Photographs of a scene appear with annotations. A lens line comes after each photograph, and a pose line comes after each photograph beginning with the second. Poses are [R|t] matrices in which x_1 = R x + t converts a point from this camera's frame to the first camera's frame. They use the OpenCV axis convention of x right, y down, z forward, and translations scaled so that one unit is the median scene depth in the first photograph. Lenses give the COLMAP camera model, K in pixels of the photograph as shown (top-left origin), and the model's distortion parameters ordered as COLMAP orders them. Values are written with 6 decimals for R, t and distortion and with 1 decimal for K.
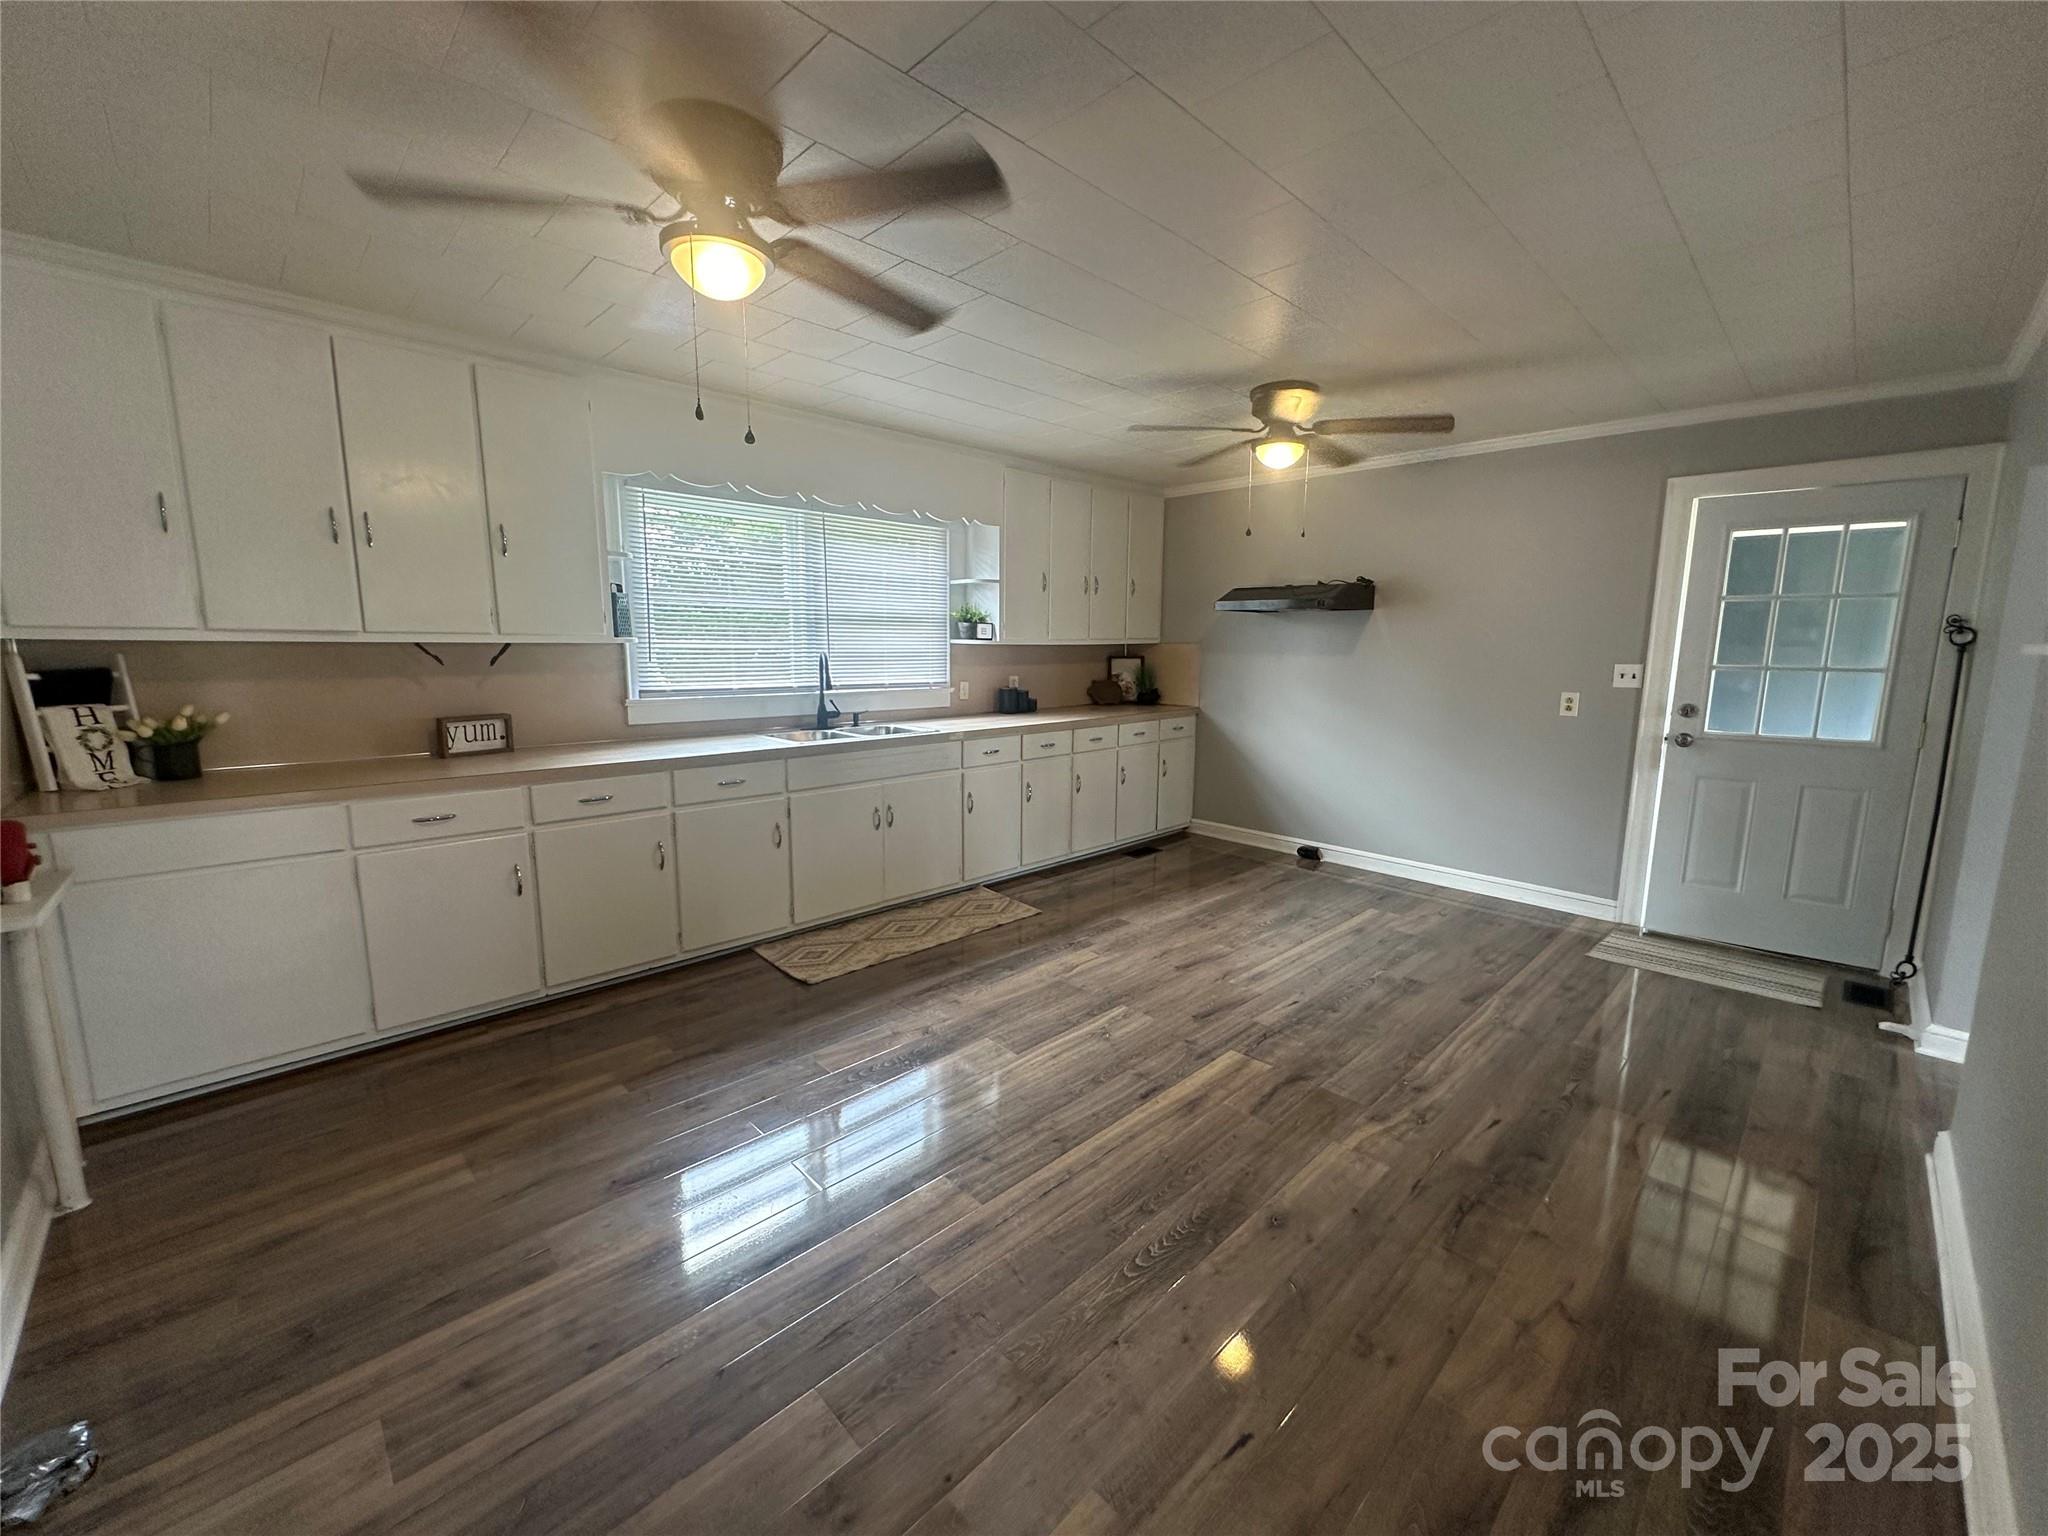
lens RADIAL K [[821.9, 0, 1017.4], [0, 821.9, 768.7], [0, 0, 1]] dist [0.001183, 0.000244]
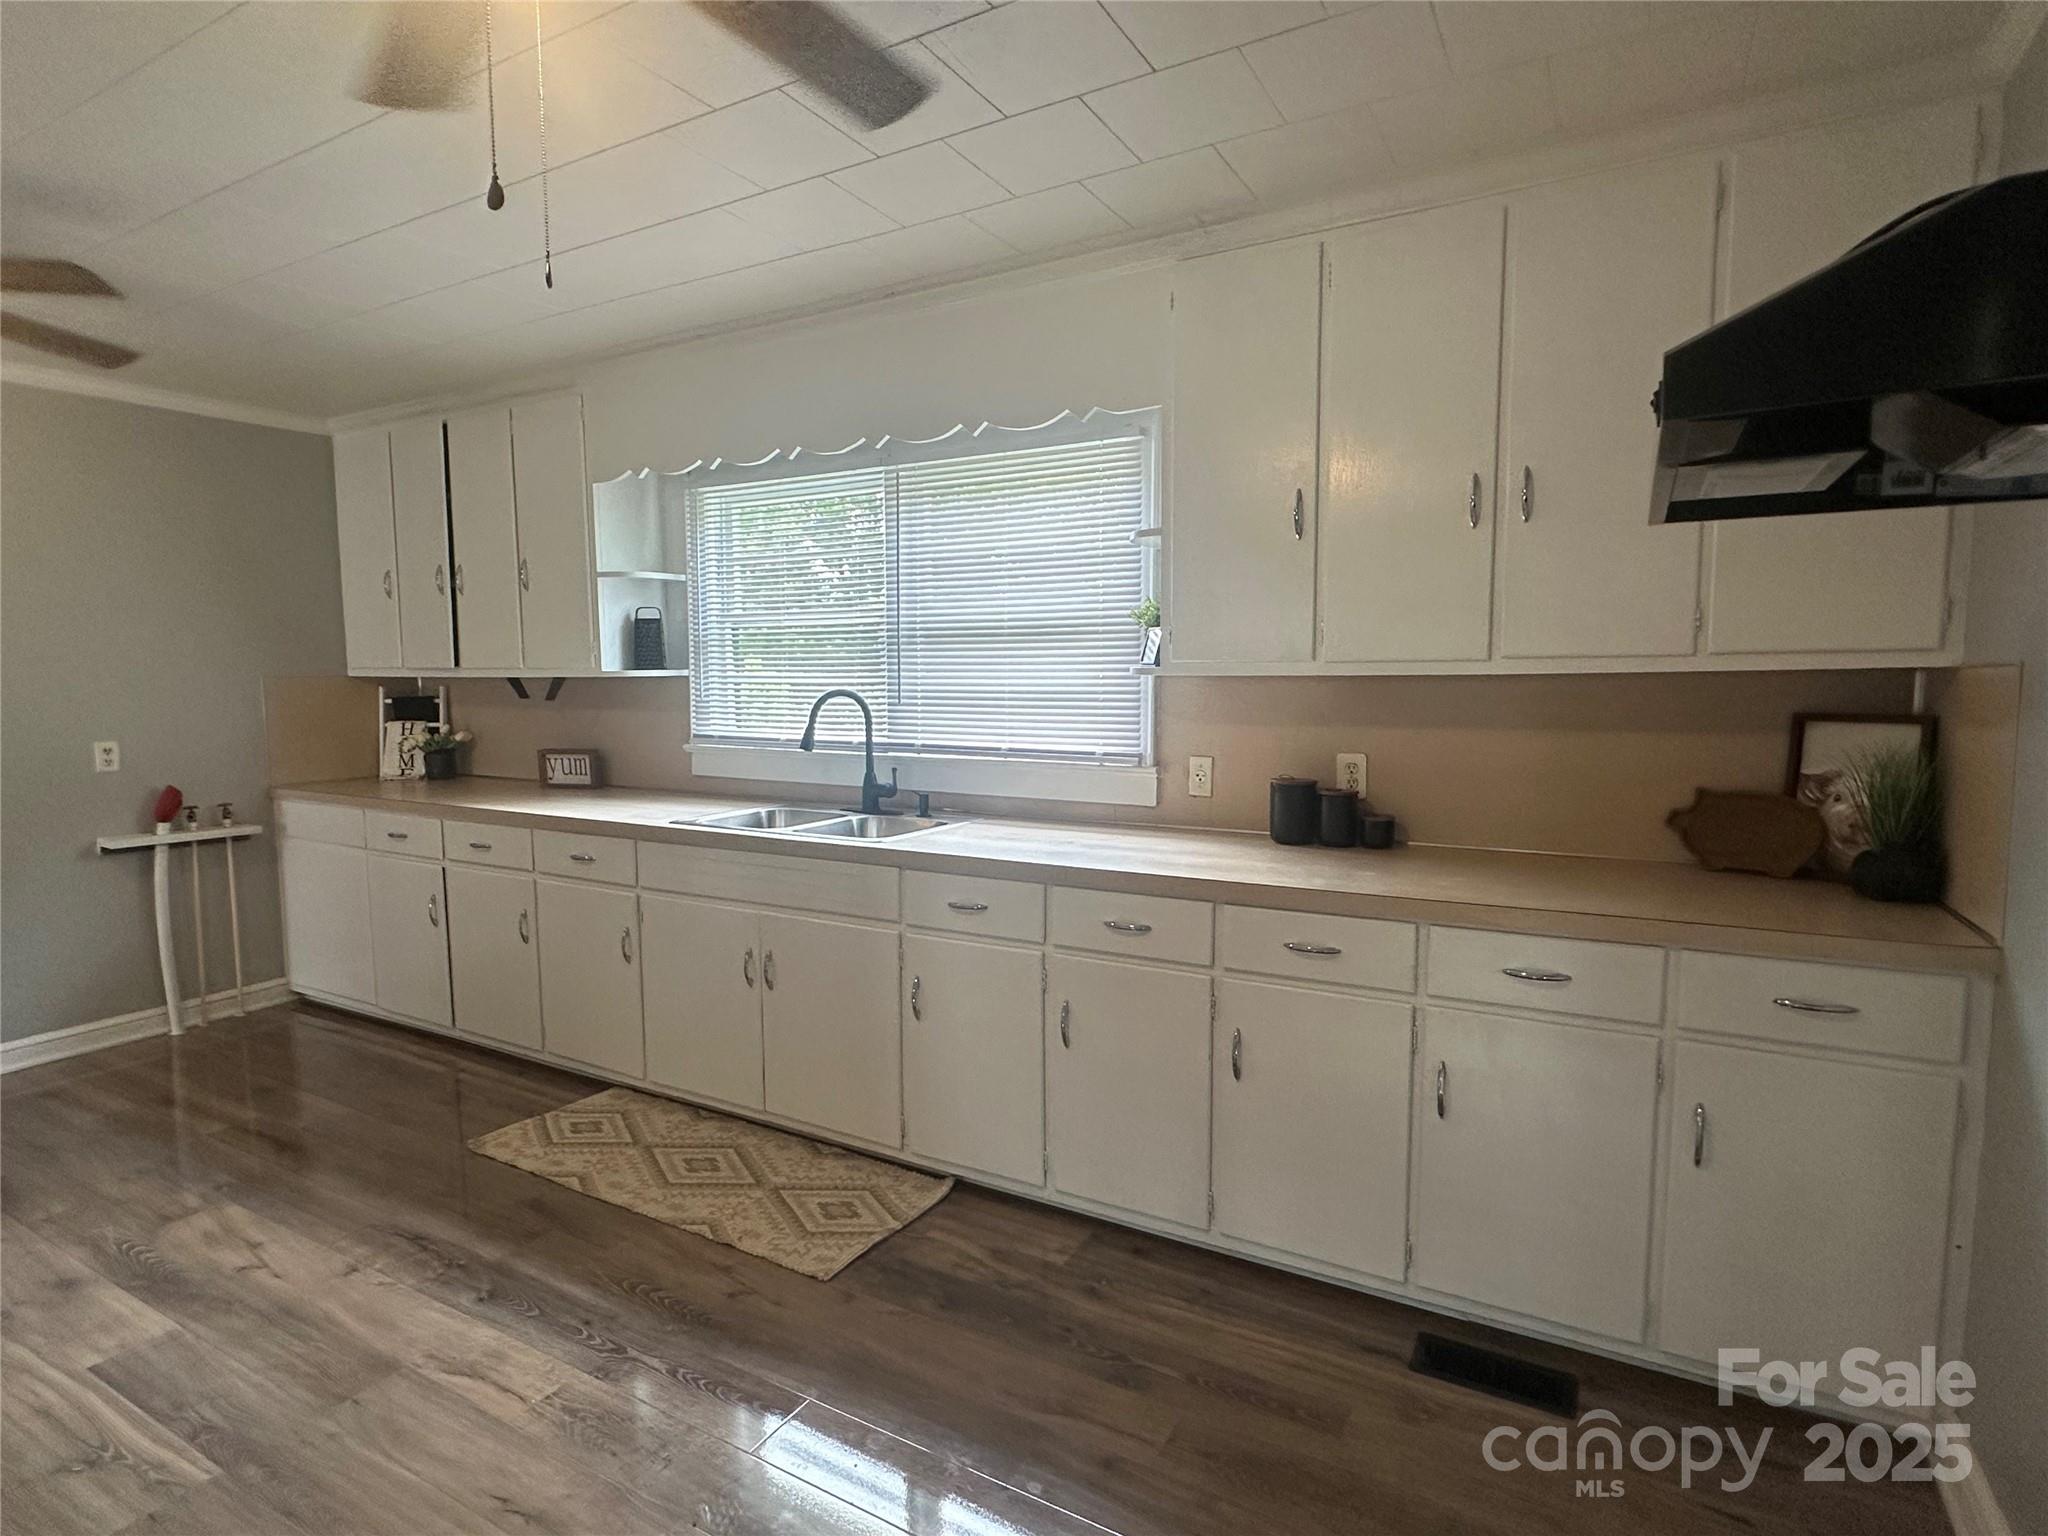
lens RADIAL K [[1063.6, 0, 1022.3], [0, 1063.6, 771.9], [0, 0, 1]] dist [-0.001117, -0.000972]
pose [[0.279413, 0.080080, -0.956826, 0.601150], [-0.142522, 0.988936, 0.041148, -0.137038], [0.949535, 0.124872, 0.287735, 0.935329]]
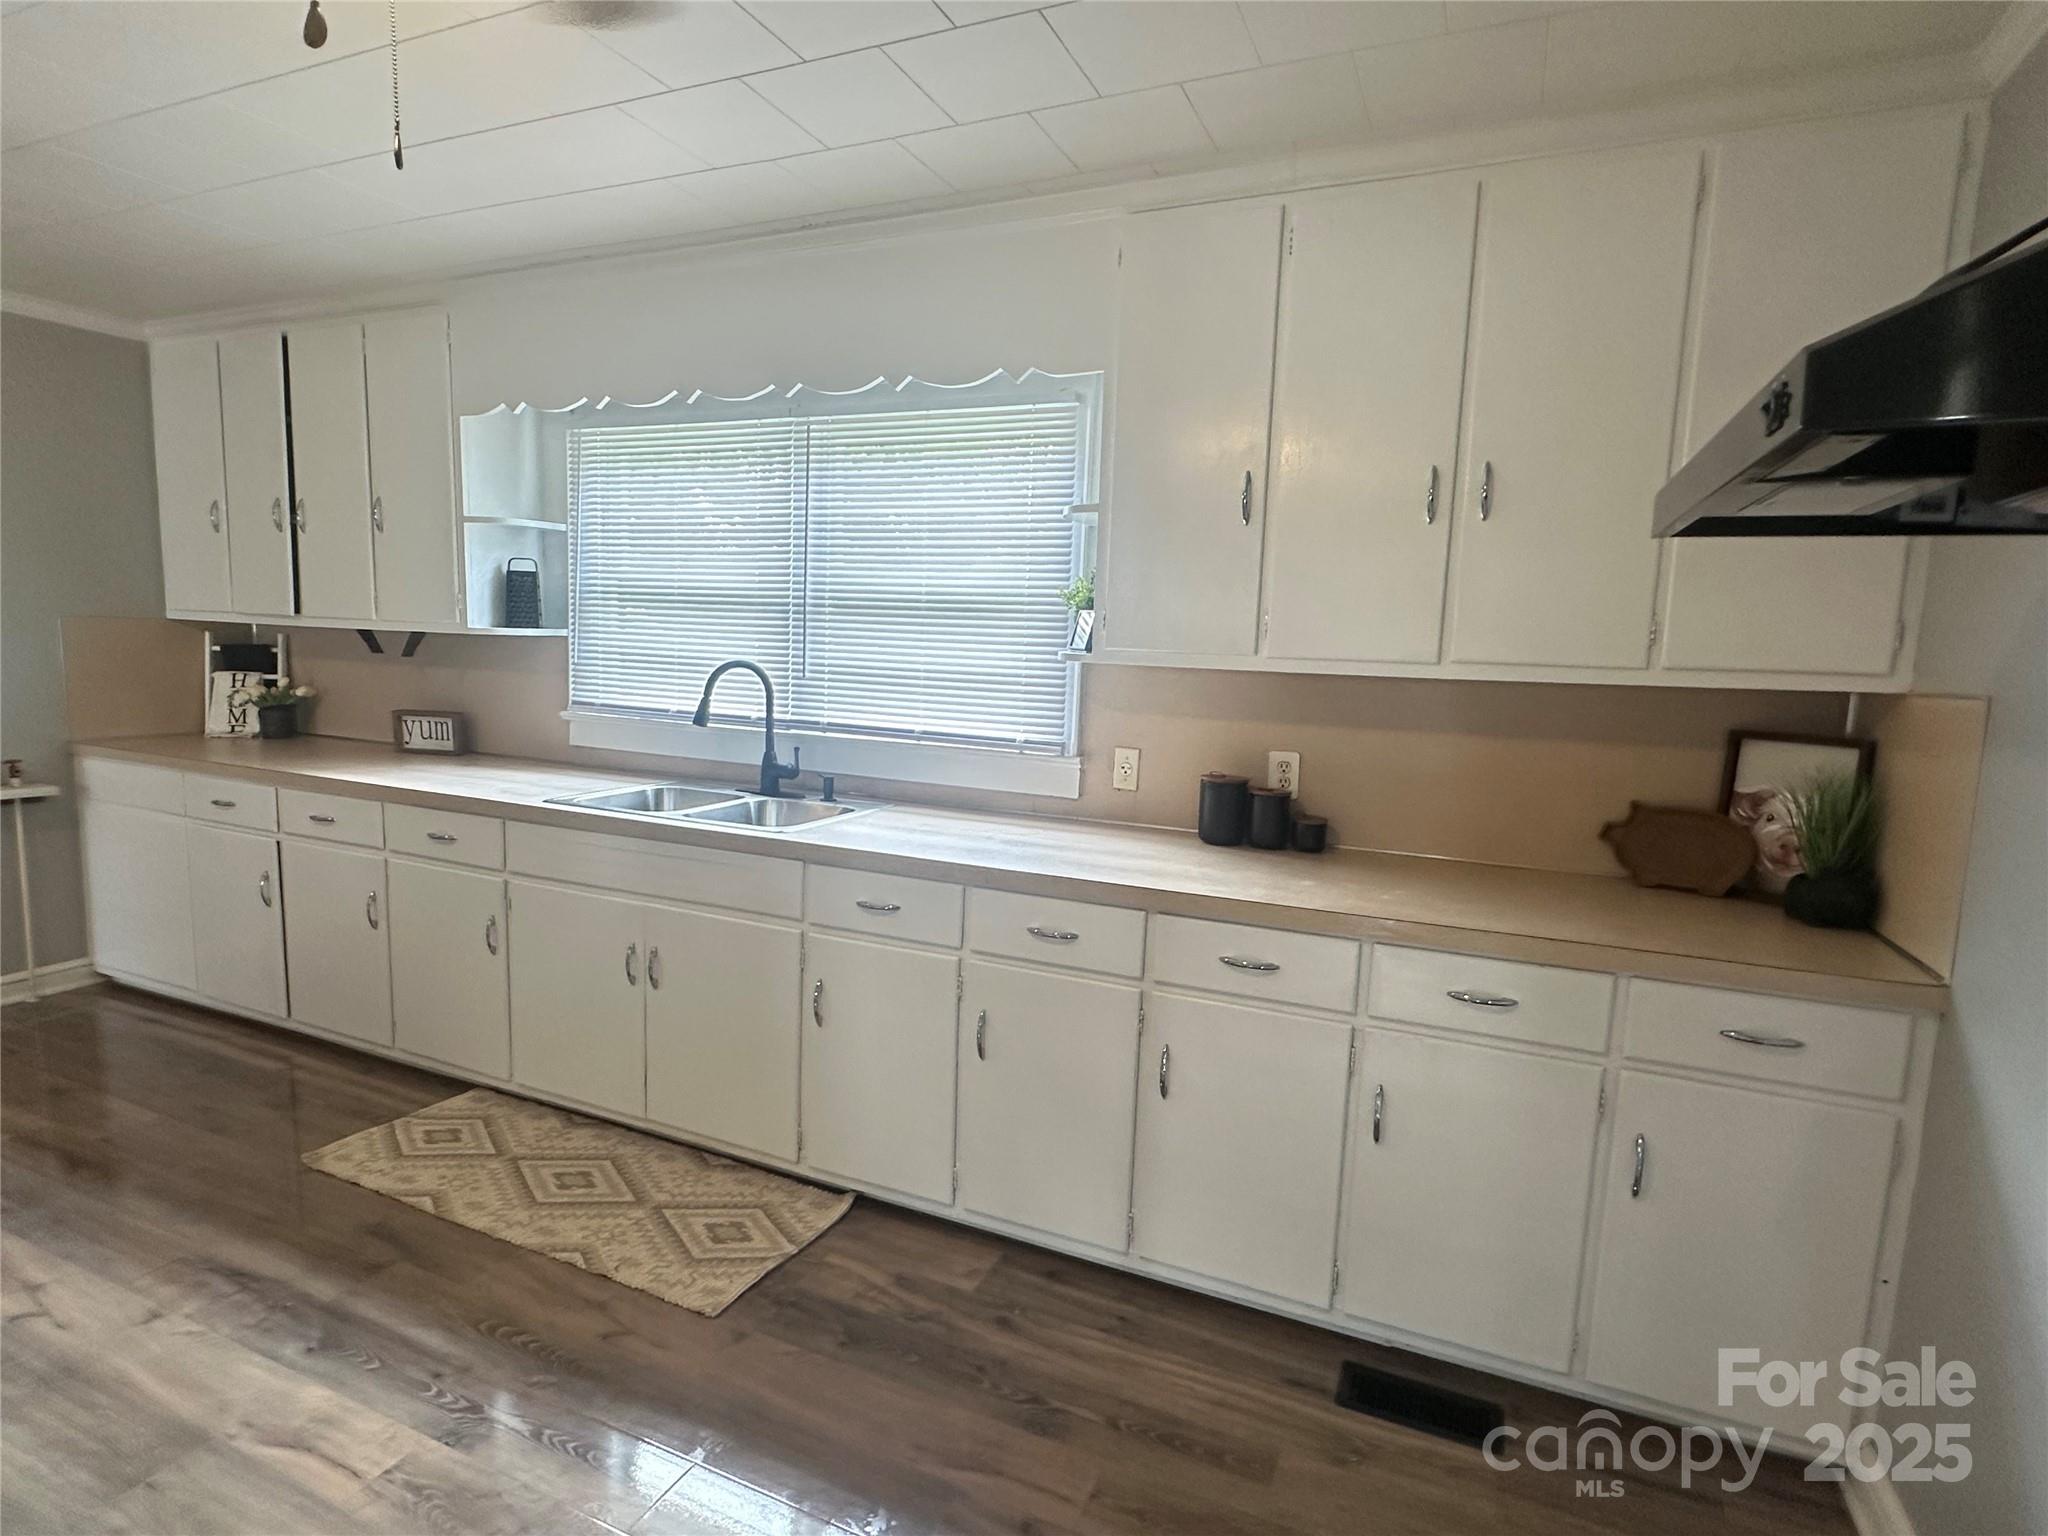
lens RADIAL K [[1063.6, 0, 1026.4], [0, 1063.6, 776.9], [0, 0, 1]] dist [-0.001117, -0.000972]
pose [[0.375150, 0.125395, -0.918444, 0.548609], [-0.177647, 0.982169, 0.061533, -0.147824], [0.909783, 0.140074, 0.390736, 0.932268]]
